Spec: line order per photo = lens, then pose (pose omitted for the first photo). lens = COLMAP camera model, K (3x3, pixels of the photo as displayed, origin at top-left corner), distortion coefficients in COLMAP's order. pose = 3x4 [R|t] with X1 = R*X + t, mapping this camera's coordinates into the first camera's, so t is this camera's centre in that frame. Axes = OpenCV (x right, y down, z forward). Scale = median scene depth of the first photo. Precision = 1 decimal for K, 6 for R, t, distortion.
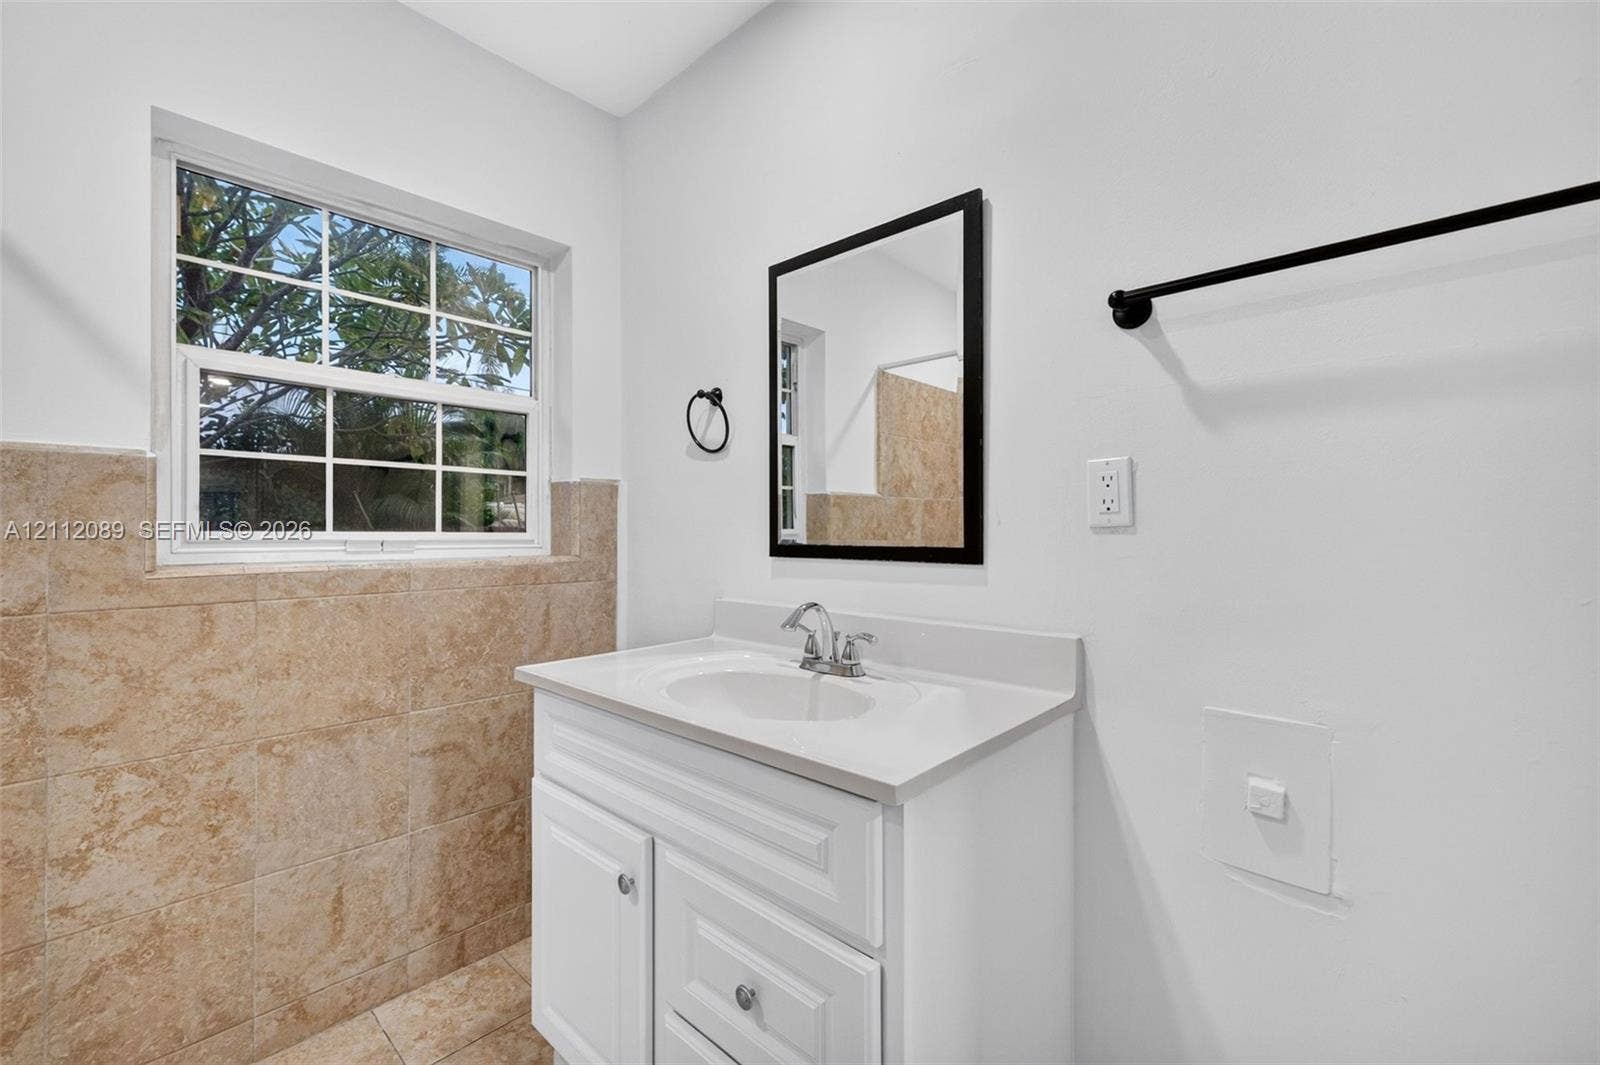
lens RADIAL K [[666.2, 0, 800.5], [0, 666.2, 531.6], [0, 0, 1]] dist [0.000078, -0.000629]
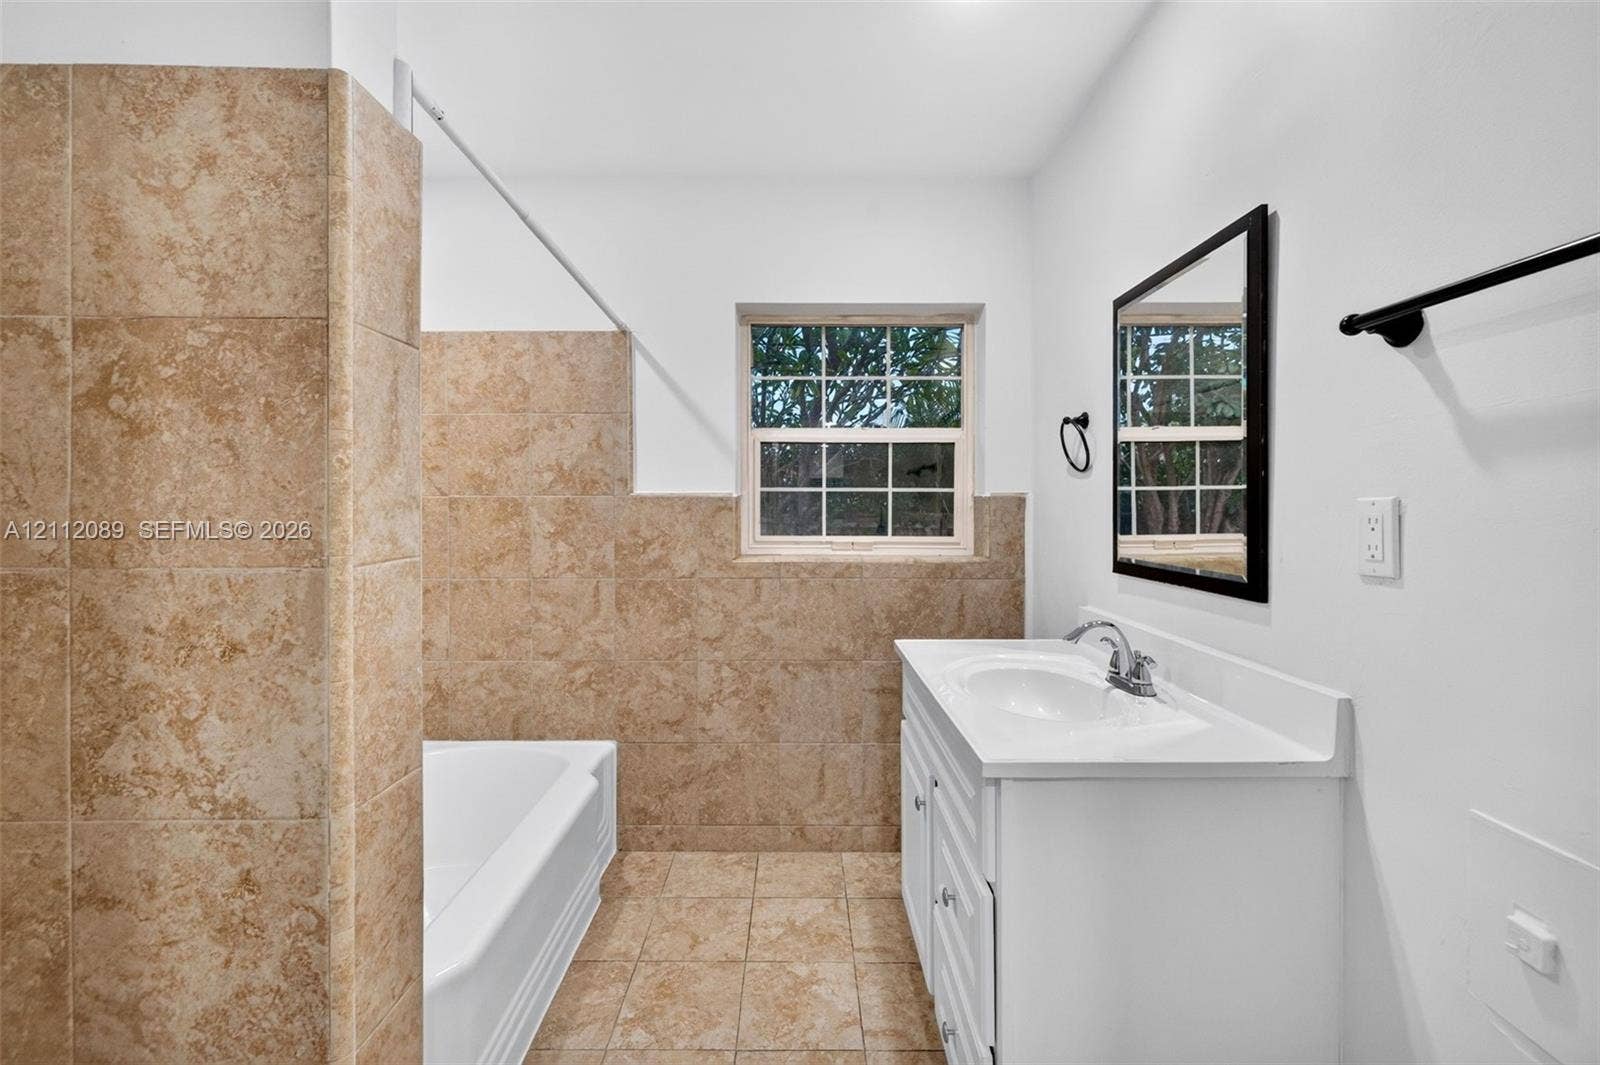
lens RADIAL K [[666.2, 0, 800.7], [0, 666.2, 517.4], [0, 0, 1]] dist [0.000078, -0.000629]
pose [[0.680883, 0.011117, -0.732307, 0.431854], [-0.002794, 0.999917, 0.012582, -0.068446], [0.732386, -0.006521, 0.680858, -0.102714]]
